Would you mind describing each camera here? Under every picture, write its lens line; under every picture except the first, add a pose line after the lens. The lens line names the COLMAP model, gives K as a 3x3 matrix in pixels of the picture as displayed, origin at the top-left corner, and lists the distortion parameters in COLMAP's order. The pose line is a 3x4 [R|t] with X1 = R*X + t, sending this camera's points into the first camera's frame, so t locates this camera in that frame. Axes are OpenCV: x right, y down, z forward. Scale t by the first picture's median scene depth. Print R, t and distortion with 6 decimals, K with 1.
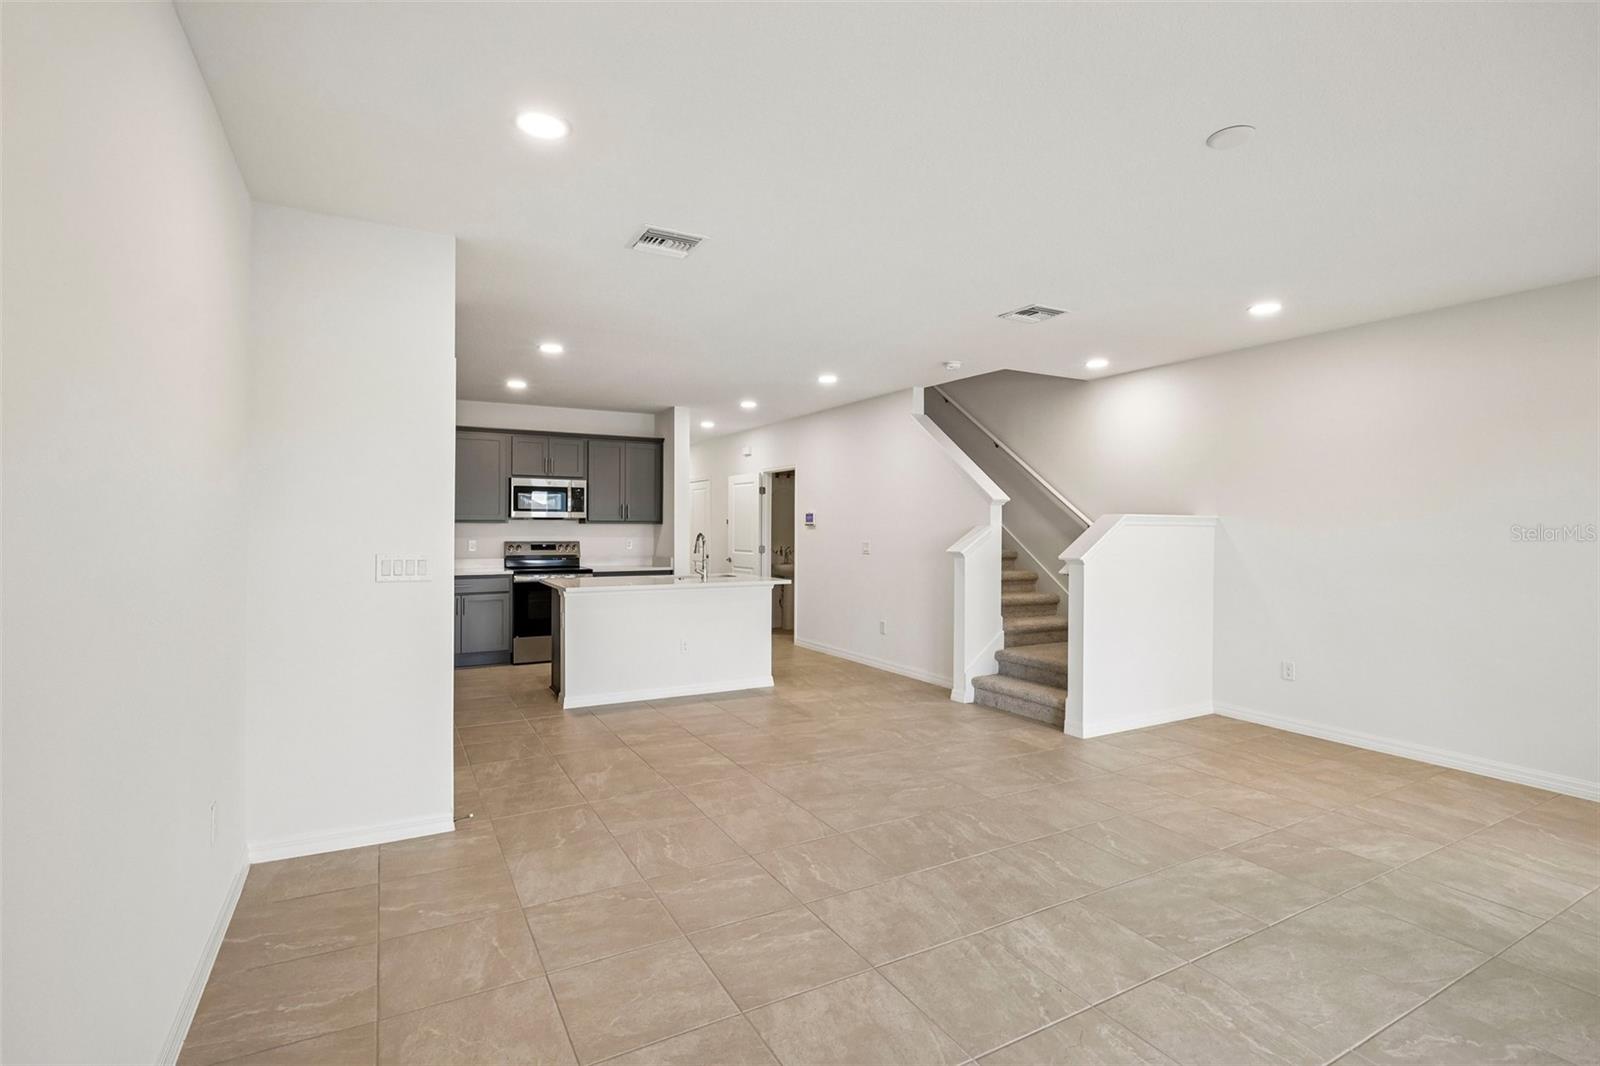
lens RADIAL K [[741.0, 0, 797.6], [0, 741.0, 539.8], [0, 0, 1]] dist [-0.001652, 0.000652]
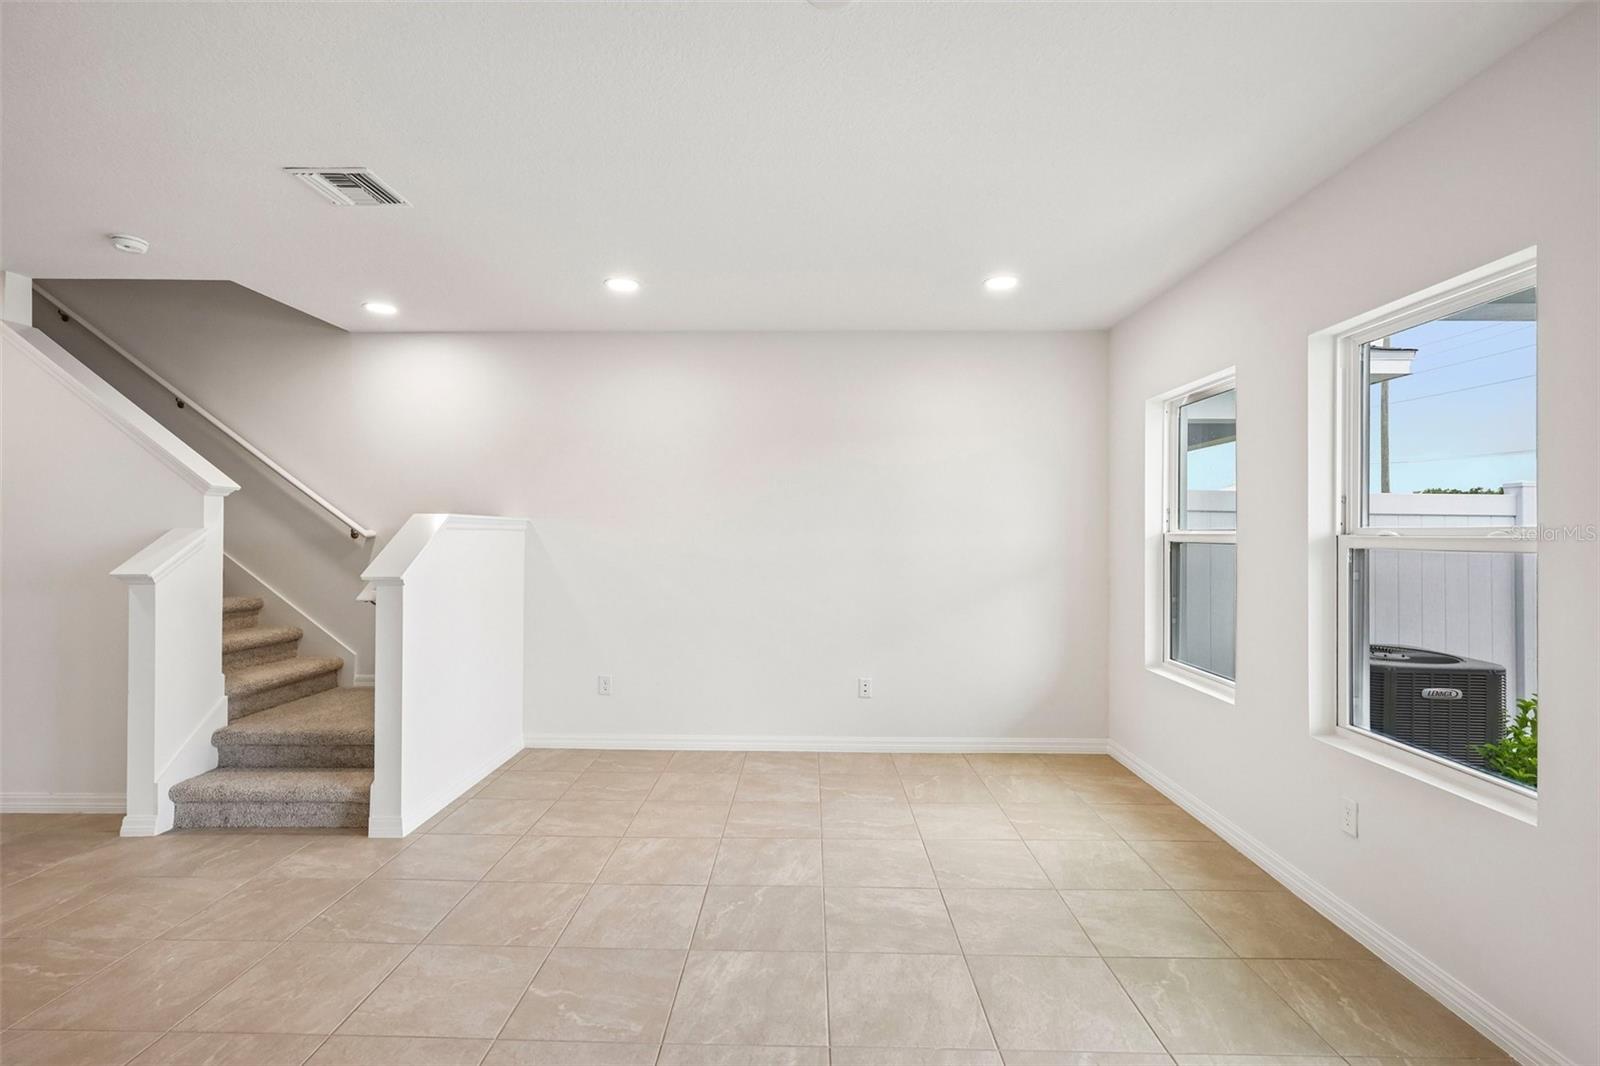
lens RADIAL K [[741.0, 0, 798.4], [0, 741.0, 532.6], [0, 0, 1]] dist [-0.001652, 0.000652]
pose [[0.503942, -0.000151, 0.863738, -0.023560], [0.013655, 0.999876, -0.007793, -0.005117], [-0.863630, 0.015722, 0.503882, 0.315431]]
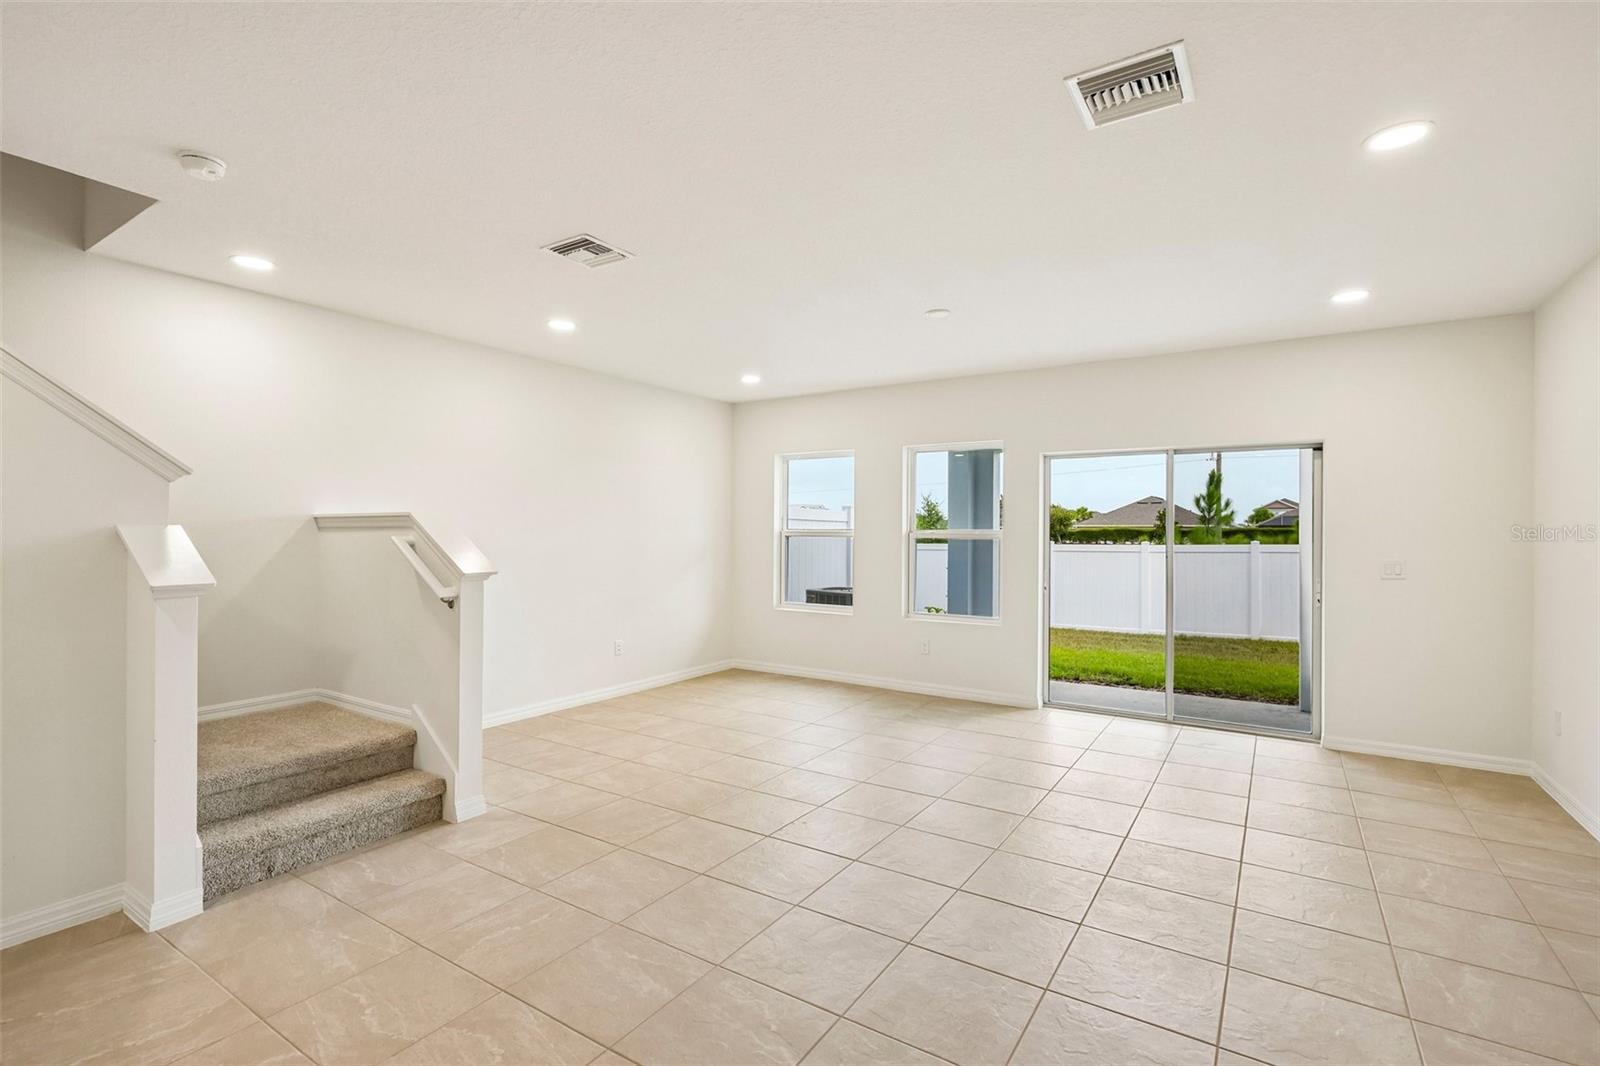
lens RADIAL K [[741.0, 0, 791.8], [0, 741.0, 523.7], [0, 0, 1]] dist [-0.001652, 0.000652]
pose [[-0.454139, 0.002178, 0.890928, -0.407299], [0.009986, 0.999947, 0.002646, -0.022571], [-0.890875, 0.010098, -0.454137, 1.014767]]
